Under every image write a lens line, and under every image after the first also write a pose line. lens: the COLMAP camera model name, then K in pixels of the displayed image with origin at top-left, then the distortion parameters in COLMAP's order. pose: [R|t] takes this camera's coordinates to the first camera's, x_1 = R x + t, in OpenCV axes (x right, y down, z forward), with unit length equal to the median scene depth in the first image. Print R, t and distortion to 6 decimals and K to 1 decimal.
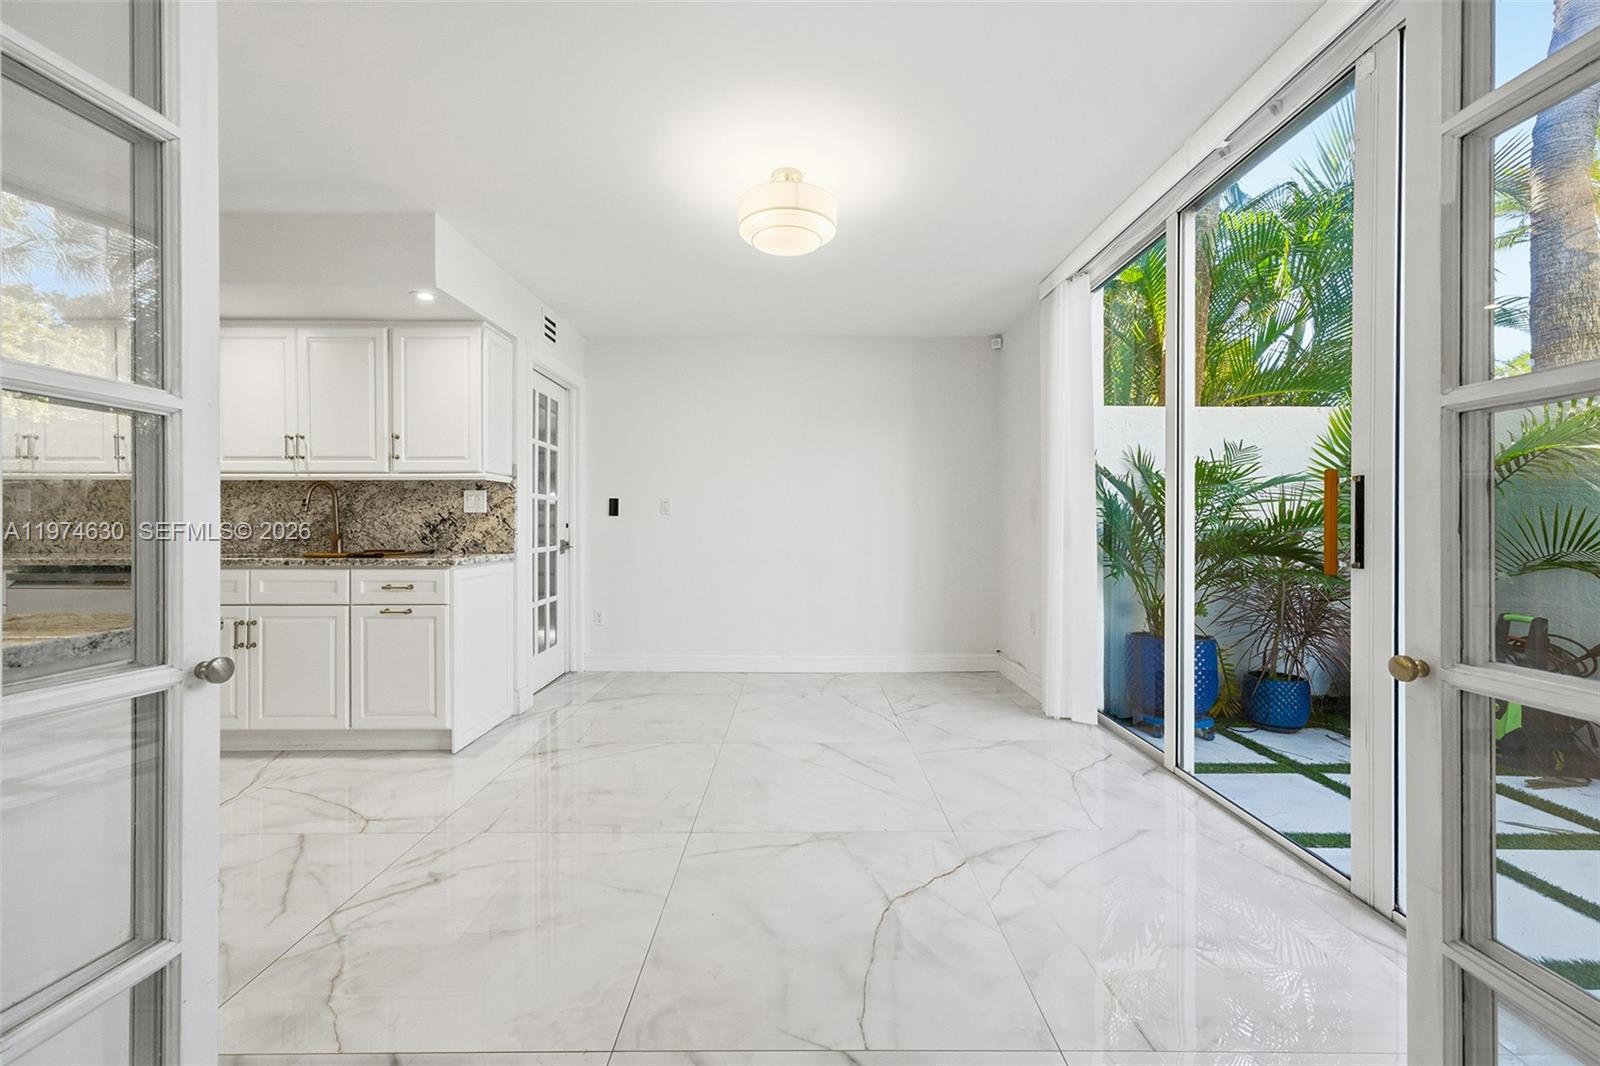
lens RADIAL K [[615.6, 0, 791.2], [0, 615.6, 516.9], [0, 0, 1]] dist [0.004632, 0.000089]
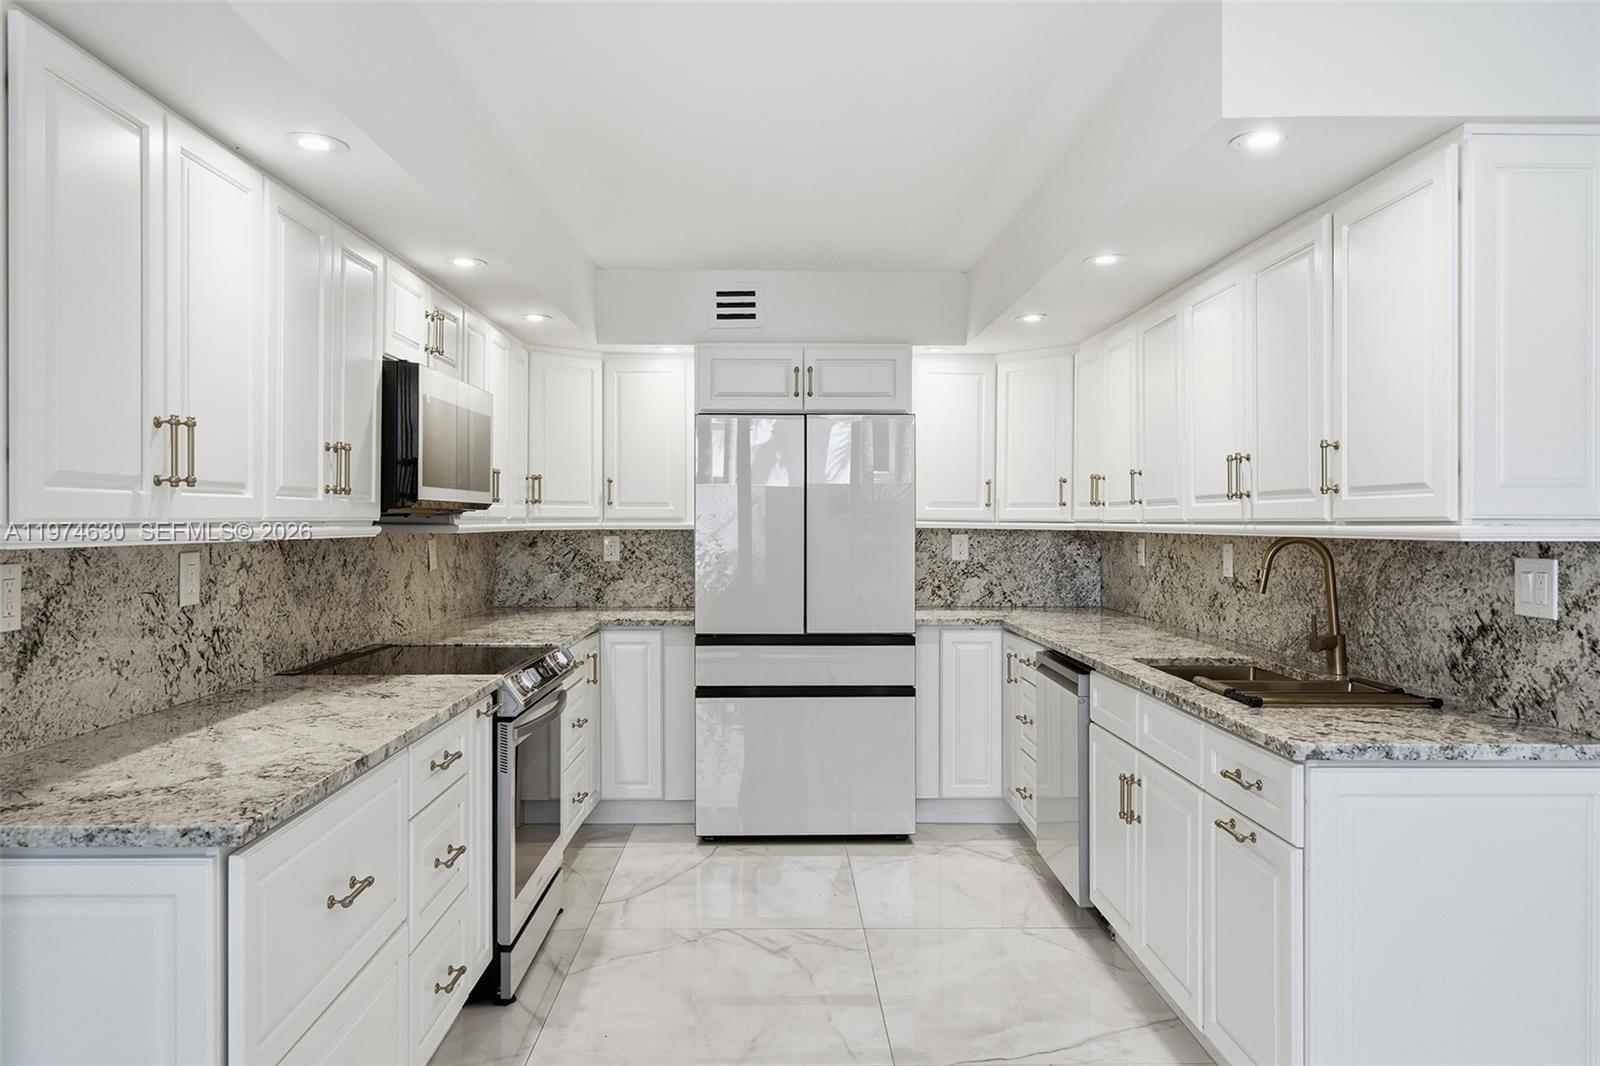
lens RADIAL K [[1095.7, 0, 787.3], [0, 1095.7, 521.8], [0, 0, 1]] dist [-0.014728, -0.008498]
pose [[0.018718, 0.003135, -0.999820, 0.148409], [0.008569, 0.999958, 0.003296, -0.071847], [0.999788, -0.008630, 0.018691, 0.525777]]
